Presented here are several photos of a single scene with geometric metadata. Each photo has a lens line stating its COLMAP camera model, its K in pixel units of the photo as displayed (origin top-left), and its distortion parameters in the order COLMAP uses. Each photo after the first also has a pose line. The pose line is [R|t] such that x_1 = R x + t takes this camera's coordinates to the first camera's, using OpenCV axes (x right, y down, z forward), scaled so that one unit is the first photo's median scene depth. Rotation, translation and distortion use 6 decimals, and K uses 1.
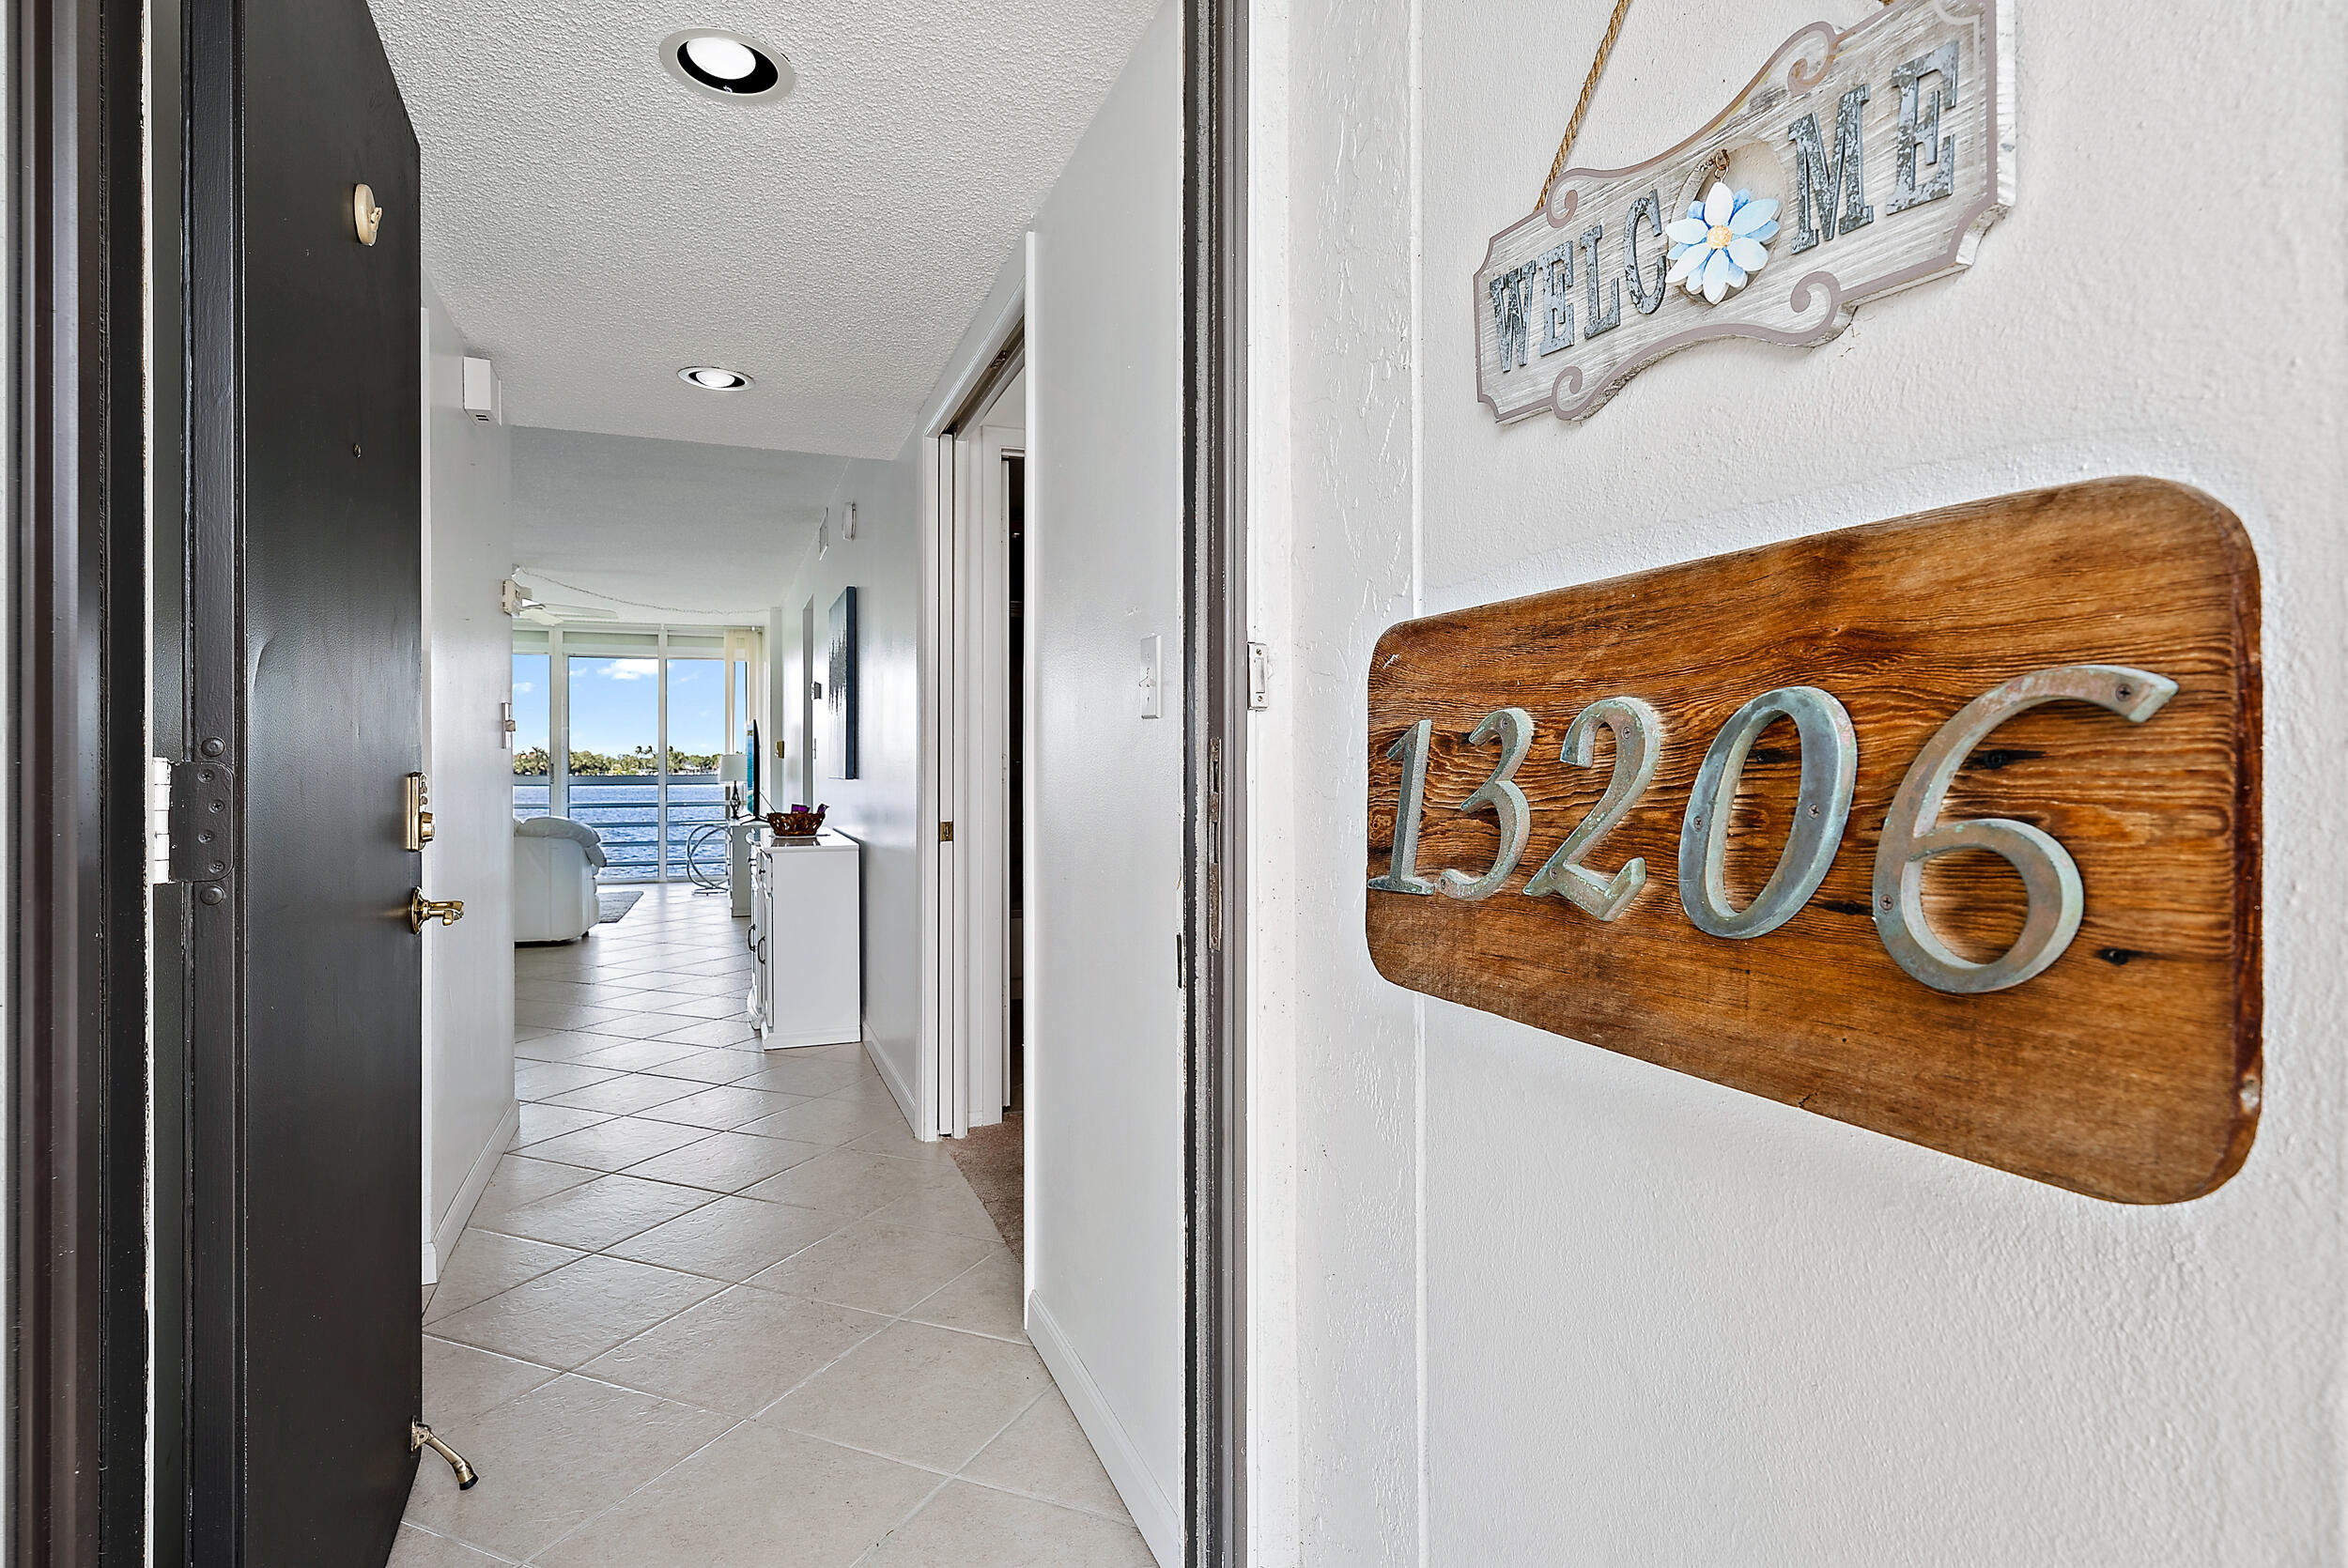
lens RADIAL K [[1210.7, 0, 1171.1], [0, 1210.7, 770.3], [0, 0, 1]] dist [0.019201, 0.000008]
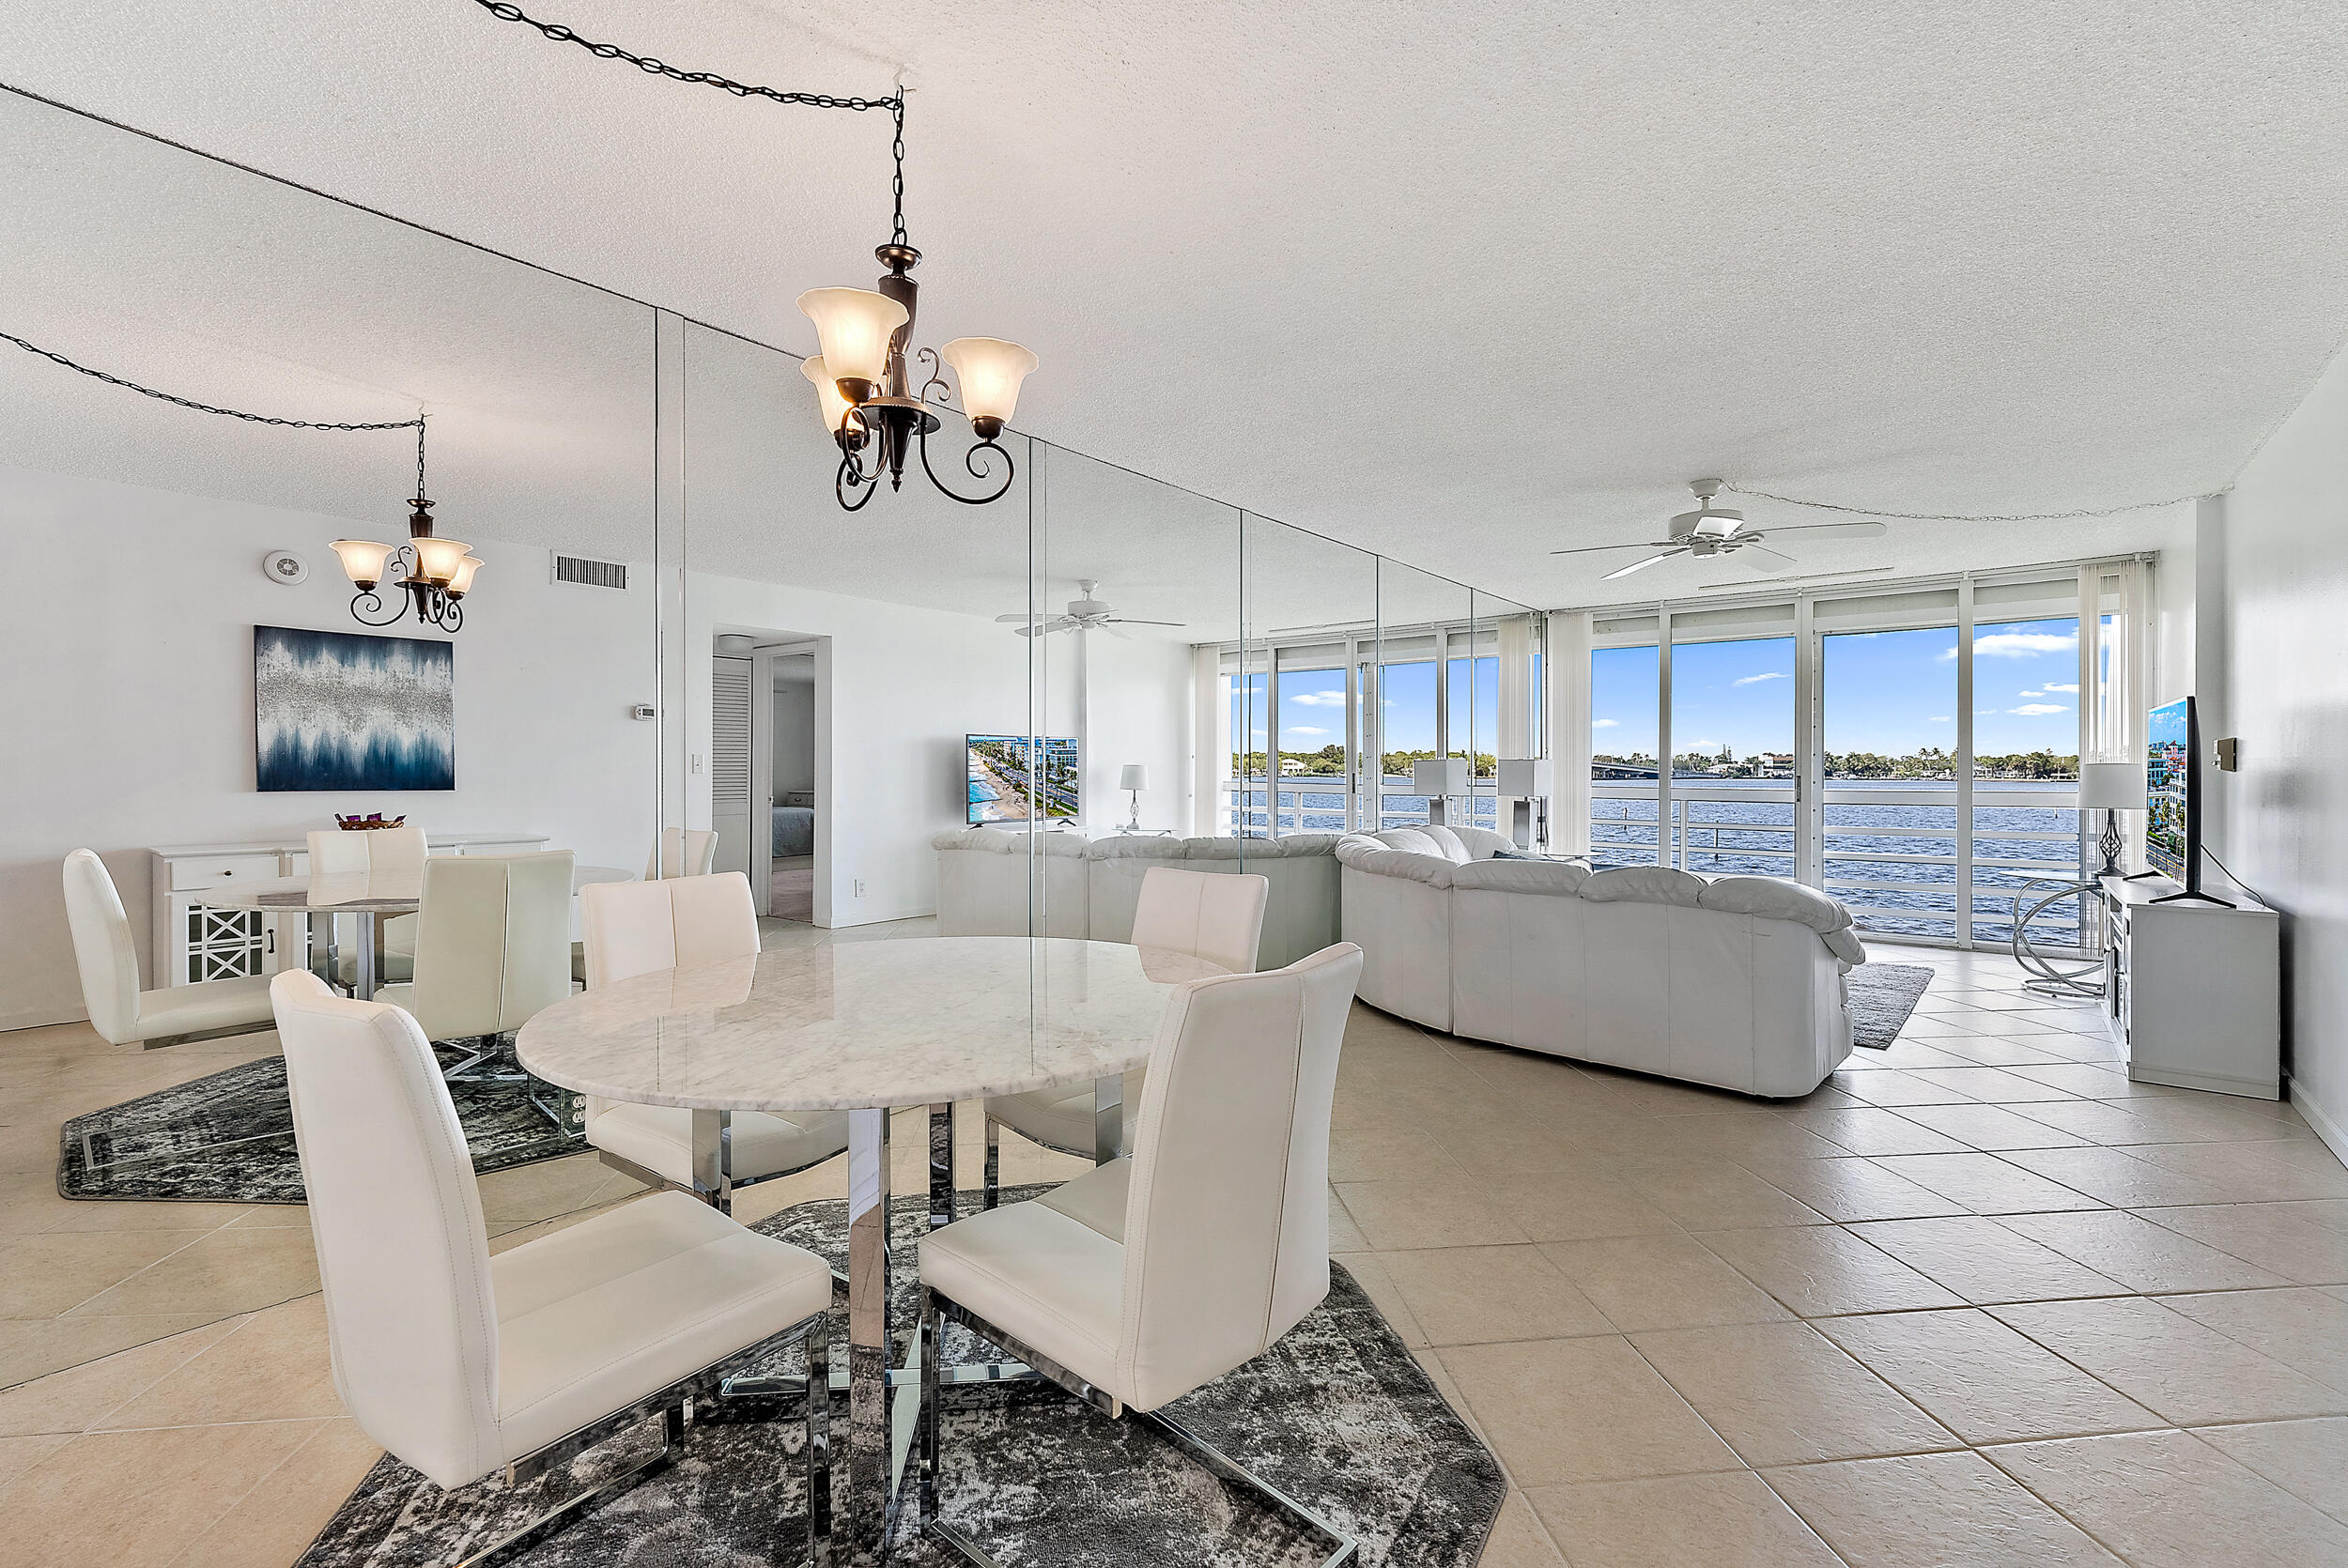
lens RADIAL K [[1019.3, 0, 1183.4], [0, 1019.3, 766.3], [0, 0, 1]] dist [0.000804, 0.000146]
pose [[0.505893, 0.000438, -0.862596, -0.210680], [-0.004080, 0.999990, -0.001885, -0.012592], [0.862587, 0.004473, 0.505890, 0.477063]]
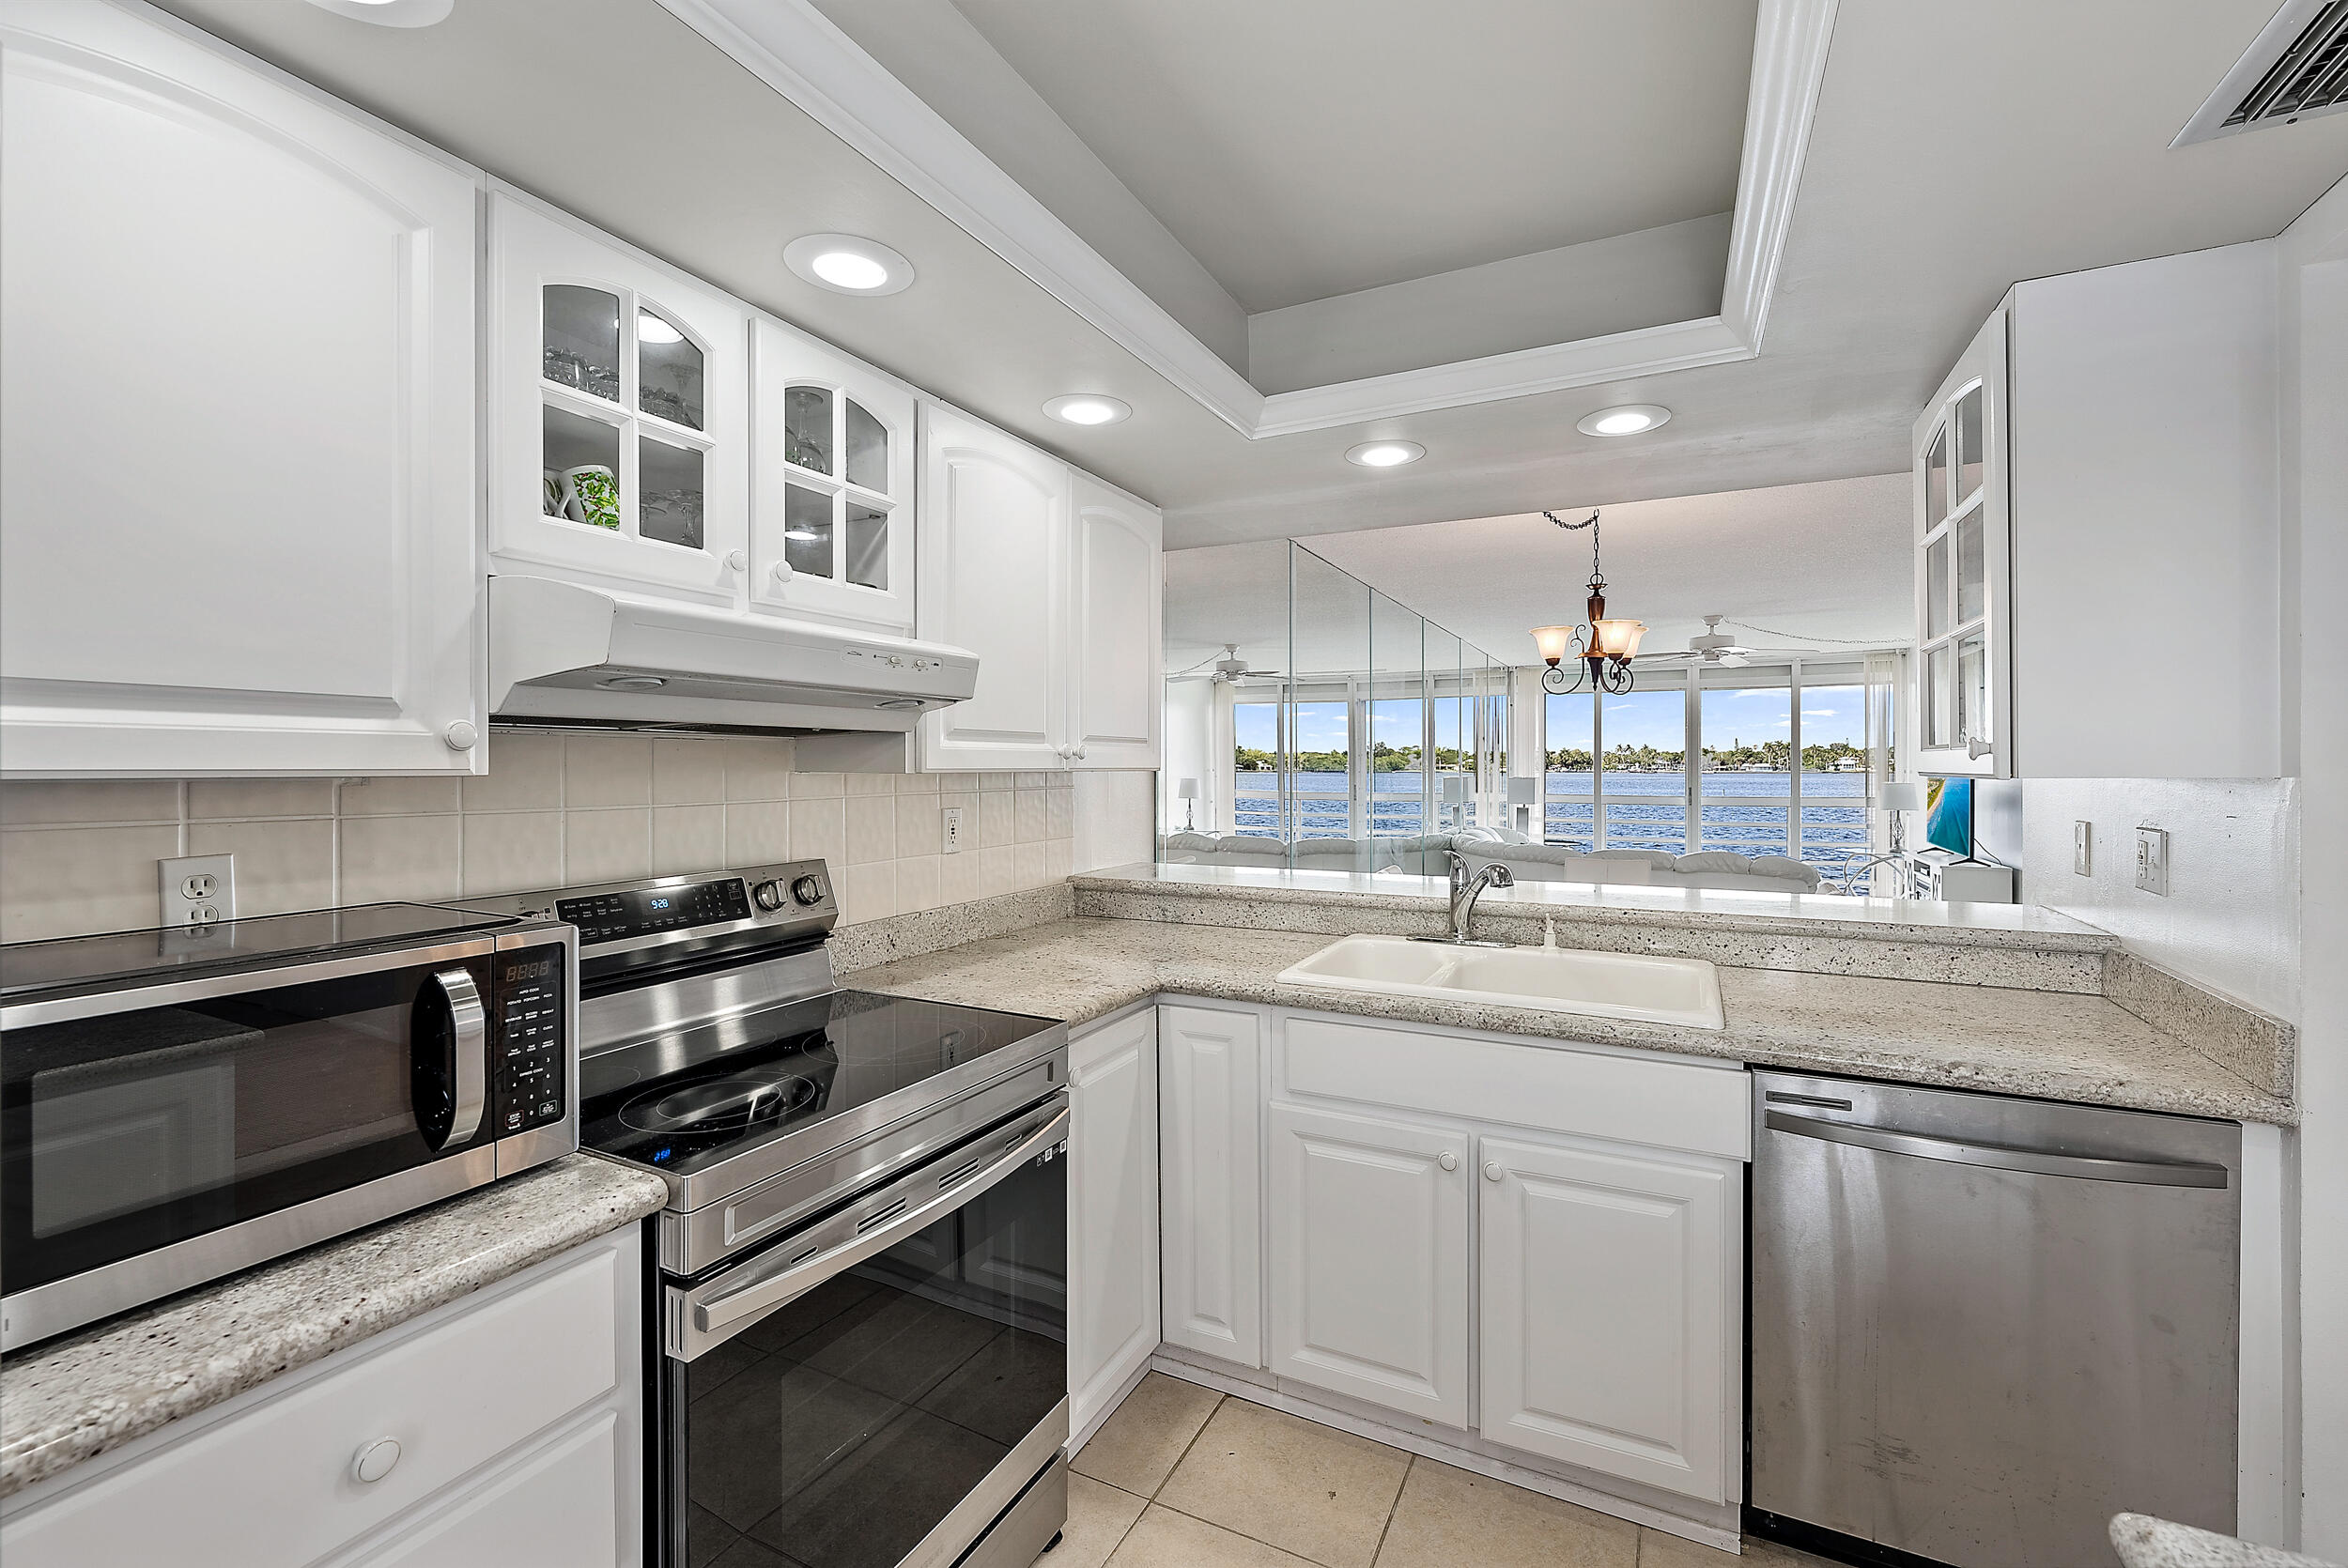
lens RADIAL K [[993.4, 0, 1185.6], [0, 993.4, 758.6], [0, 0, 1]] dist [-0.000632, -0.000003]
pose [[0.678862, -0.003184, -0.734259, -0.214318], [-0.001356, 0.999983, -0.005589, -0.036609], [0.734264, 0.004790, 0.678847, 0.055719]]
